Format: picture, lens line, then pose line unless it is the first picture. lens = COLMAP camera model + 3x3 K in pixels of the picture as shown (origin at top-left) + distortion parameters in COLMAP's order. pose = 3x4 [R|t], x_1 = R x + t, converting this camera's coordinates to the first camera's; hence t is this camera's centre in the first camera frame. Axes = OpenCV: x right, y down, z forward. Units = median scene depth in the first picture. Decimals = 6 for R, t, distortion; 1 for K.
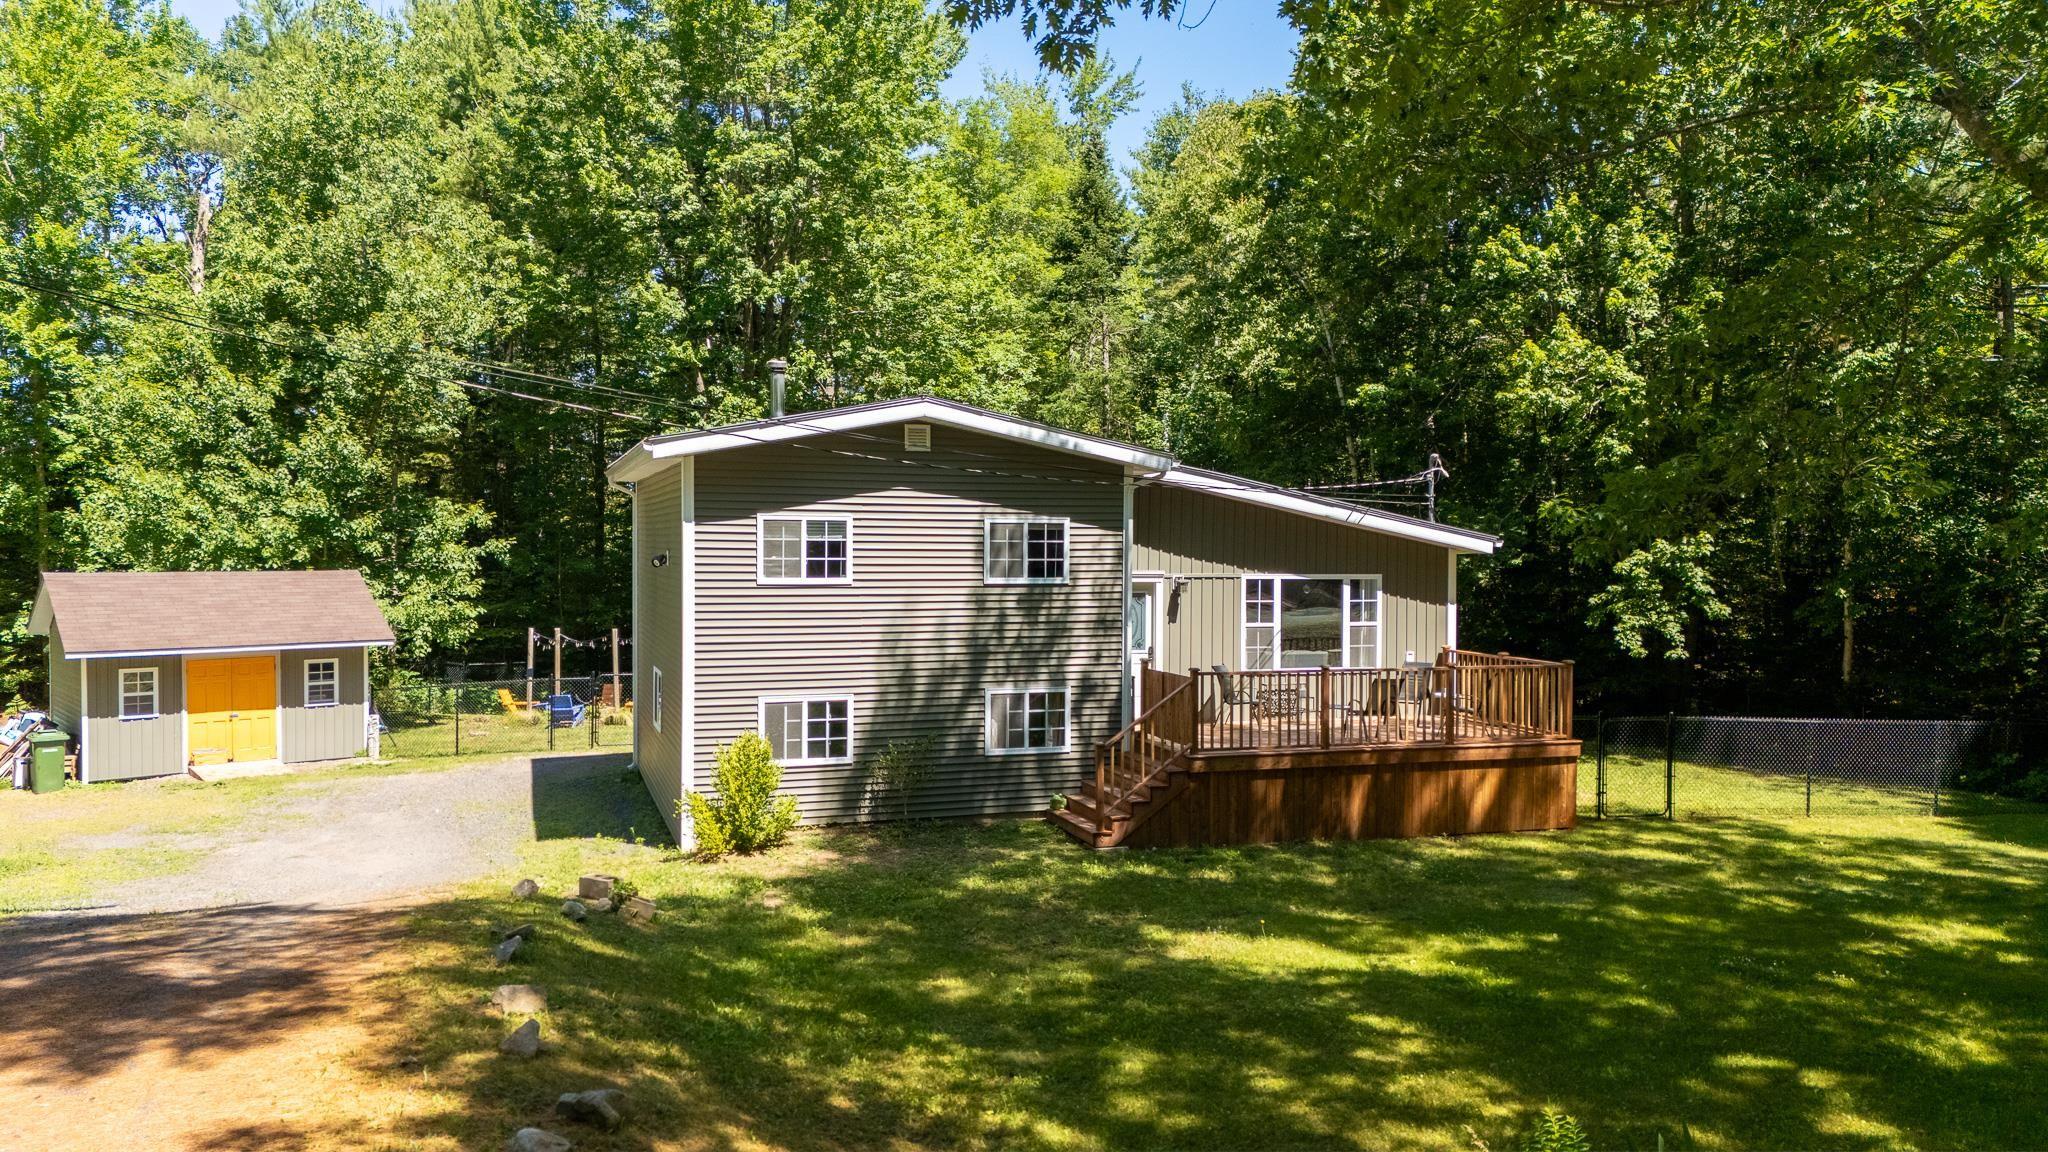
lens RADIAL K [[1522.1, 0, 1036.9], [0, 1522.1, 572.4], [0, 0, 1]] dist [0.052127, -0.040271]
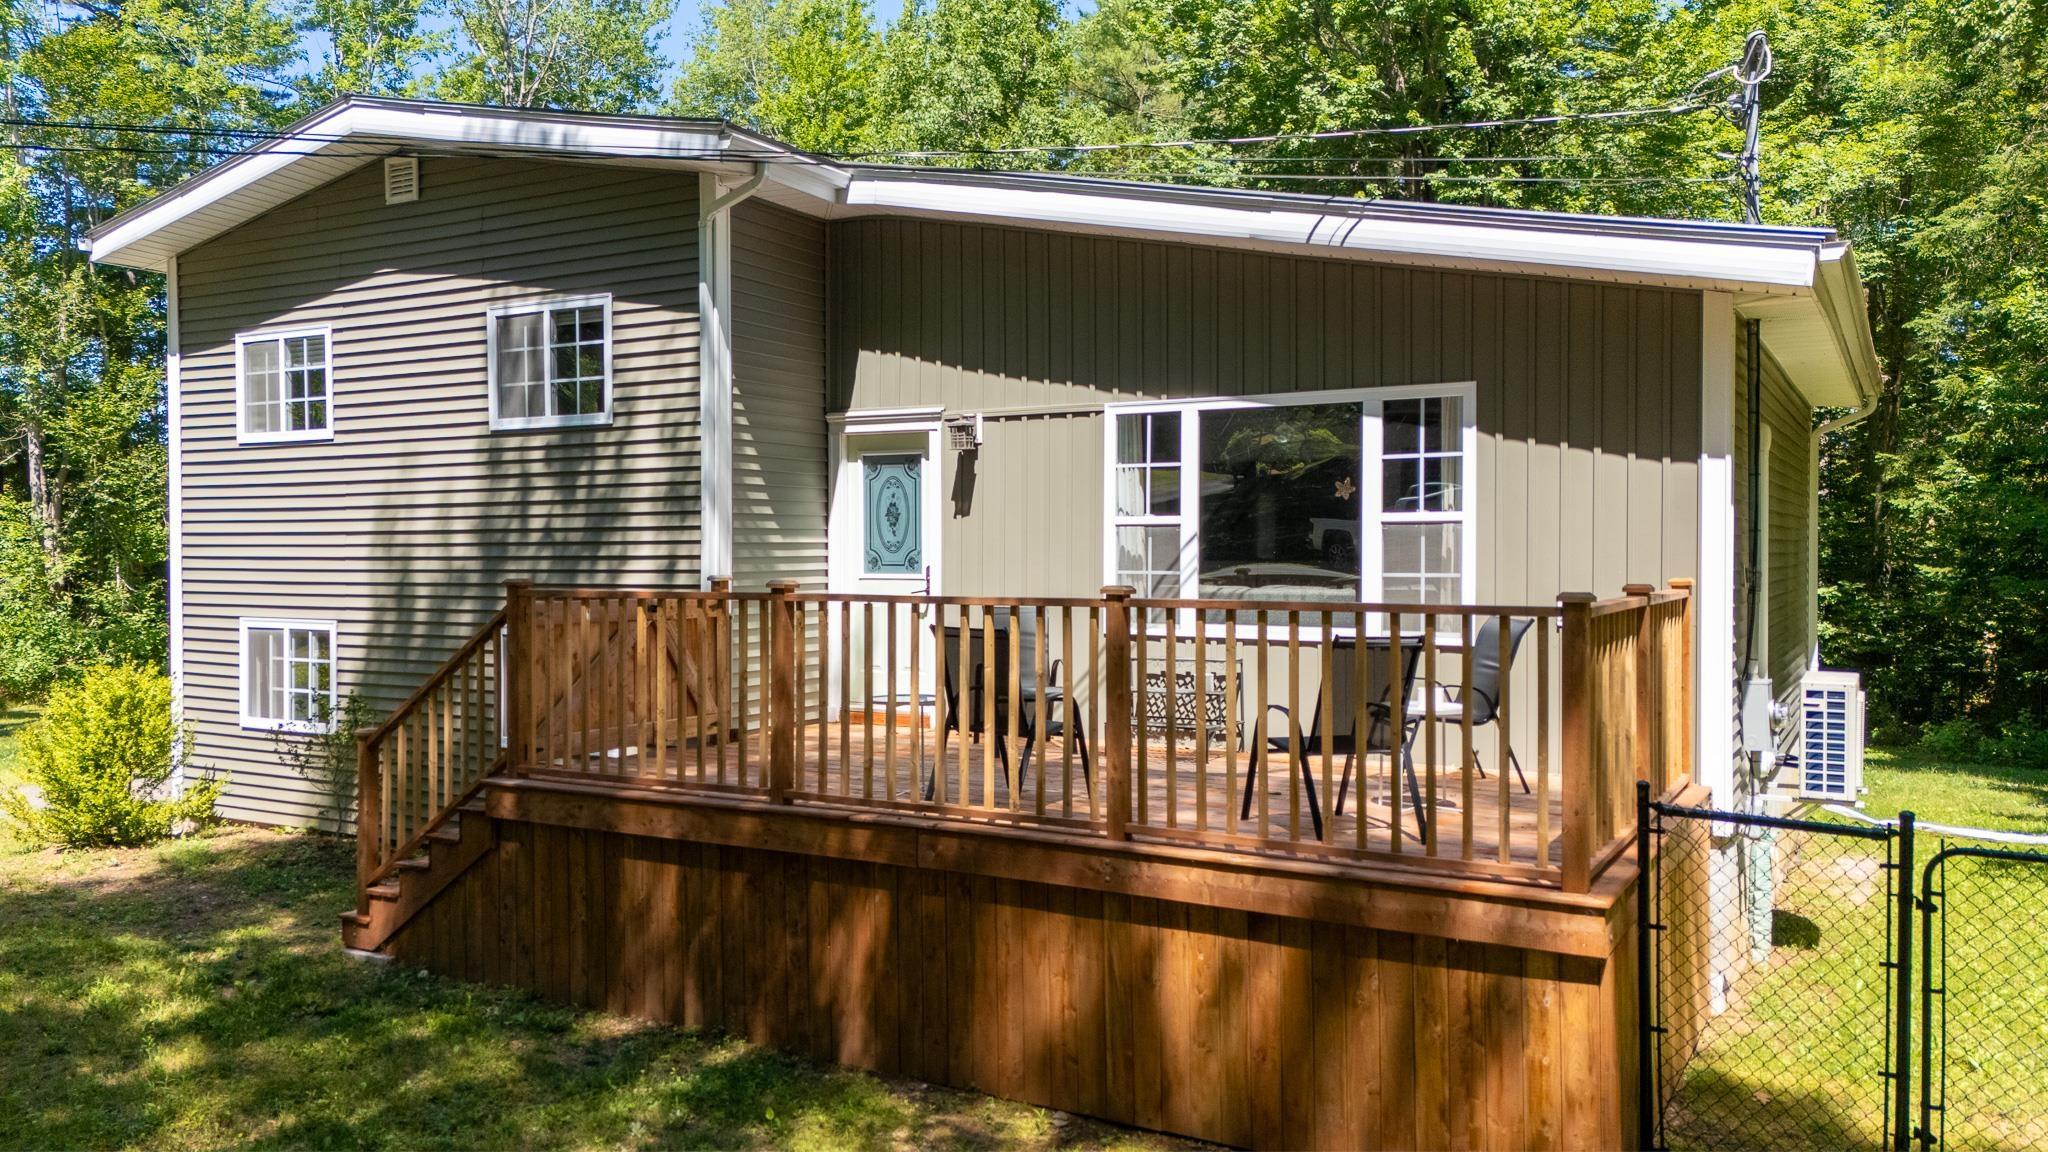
lens RADIAL K [[1522.1, 0, 1018.3], [0, 1522.1, 581.4], [0, 0, 1]] dist [0.052127, -0.040271]
pose [[0.656390, 0.007941, -0.754380, 0.495443], [-0.013513, 0.999908, -0.001232, 0.058730], [0.754300, 0.011003, 0.656437, 0.771217]]
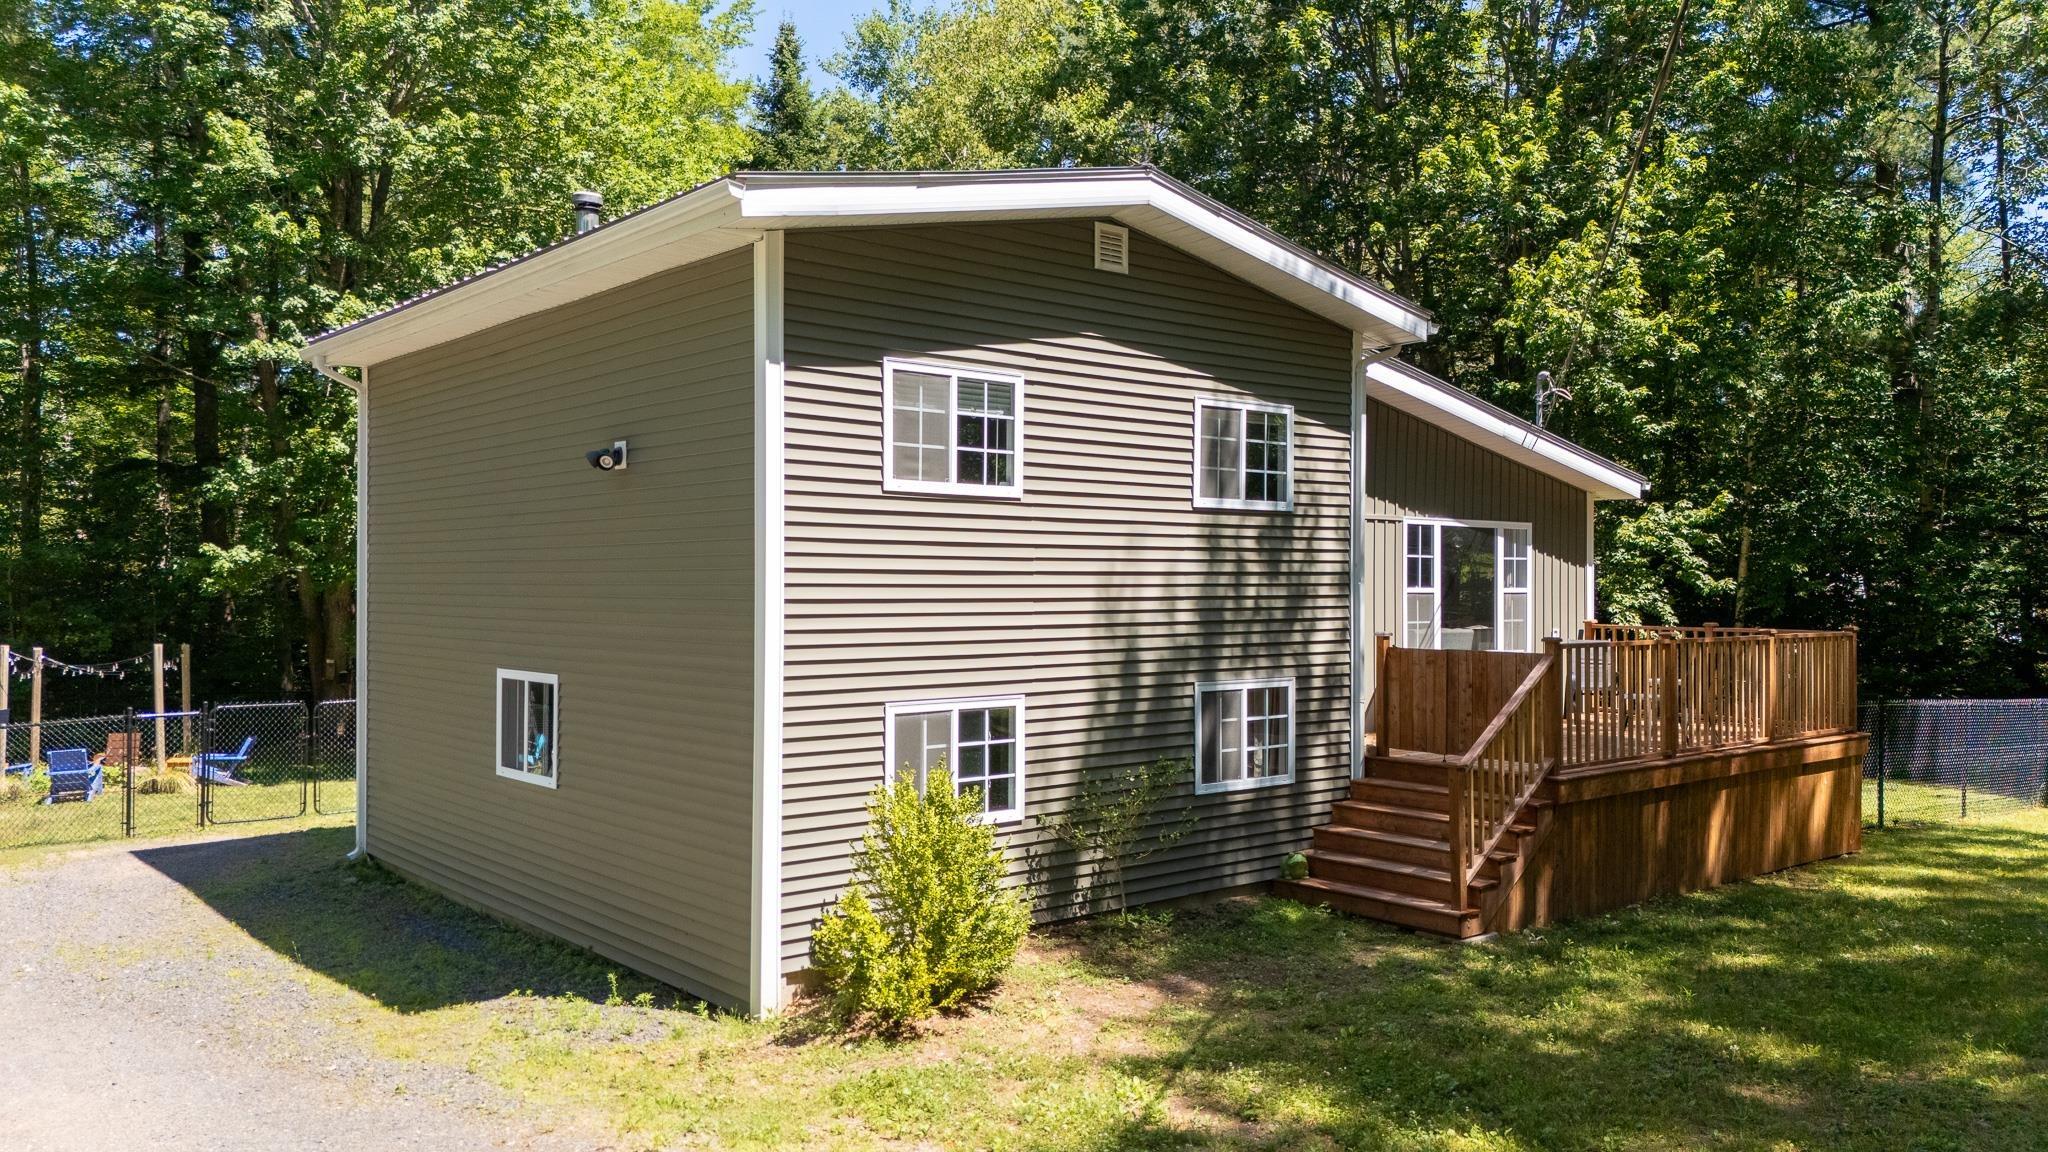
lens RADIAL K [[1522.1, 0, 1034.5], [0, 1522.1, 575.5], [0, 0, 1]] dist [0.052127, -0.040271]
pose [[0.929520, -0.000790, 0.368770, -0.309332], [0.009619, 0.999709, -0.022103, 0.046475], [-0.368646, 0.024092, 0.929258, 0.459936]]
